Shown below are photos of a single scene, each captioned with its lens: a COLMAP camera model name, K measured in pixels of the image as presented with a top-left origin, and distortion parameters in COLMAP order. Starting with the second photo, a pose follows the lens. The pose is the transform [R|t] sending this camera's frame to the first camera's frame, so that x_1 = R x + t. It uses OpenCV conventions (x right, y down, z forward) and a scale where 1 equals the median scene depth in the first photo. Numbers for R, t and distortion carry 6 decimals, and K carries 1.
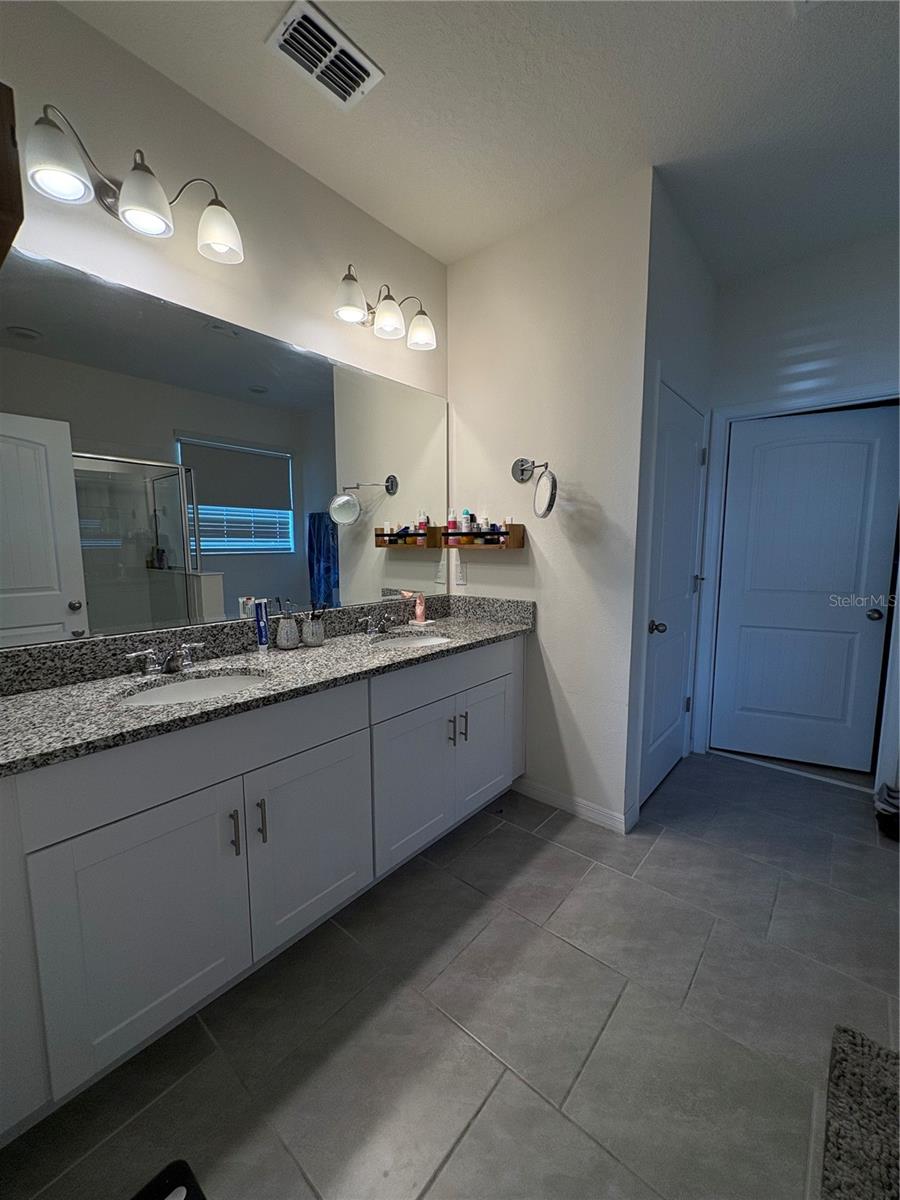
lens RADIAL K [[475.6, 0, 449.8], [0, 475.6, 600.6], [0, 0, 1]] dist [-0.003845, -0.000293]
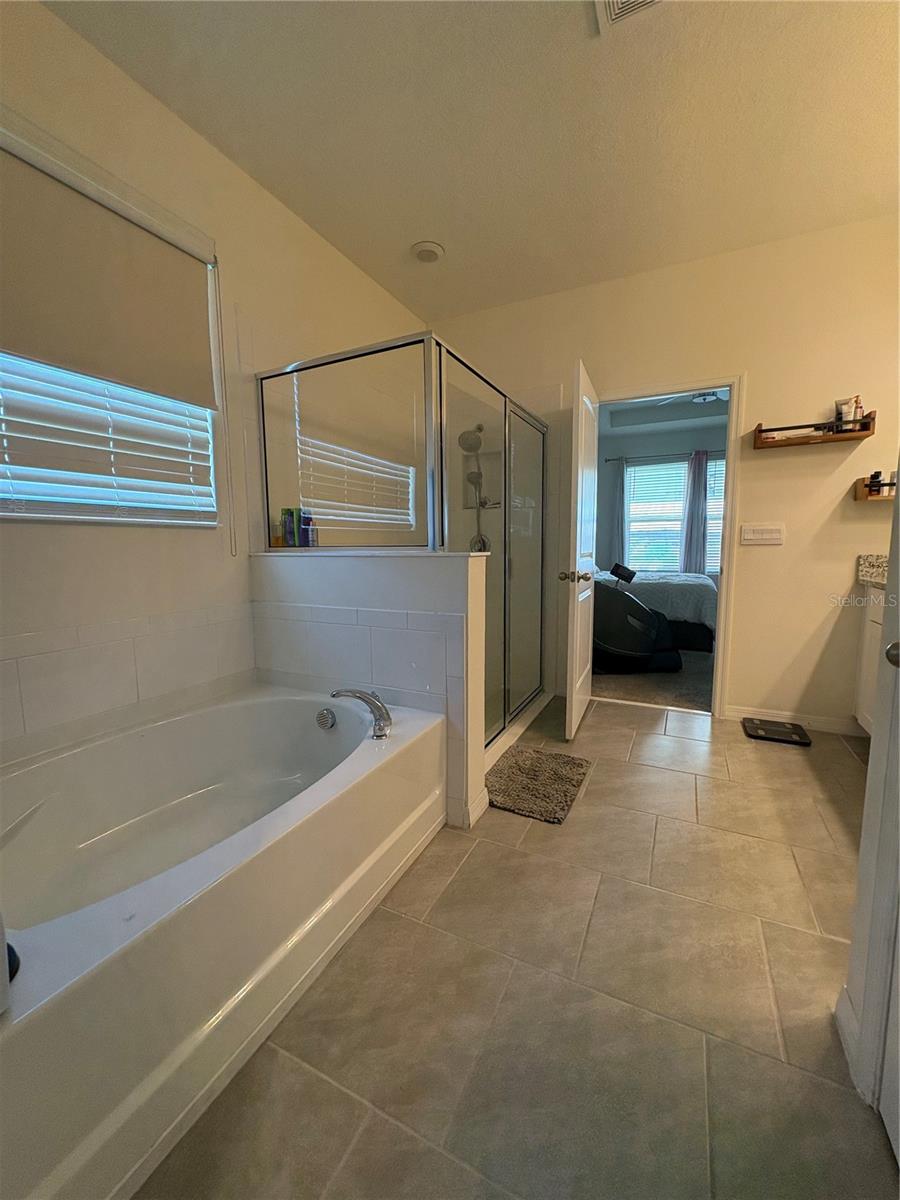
lens RADIAL K [[475.6, 0, 450.7], [0, 475.6, 598.6], [0, 0, 1]] dist [-0.003845, -0.000293]
pose [[-0.970192, 0.031508, -0.240280, 1.108533], [-0.024110, 0.974042, 0.225078, -0.069326], [0.241135, 0.224162, -0.944249, 1.608151]]
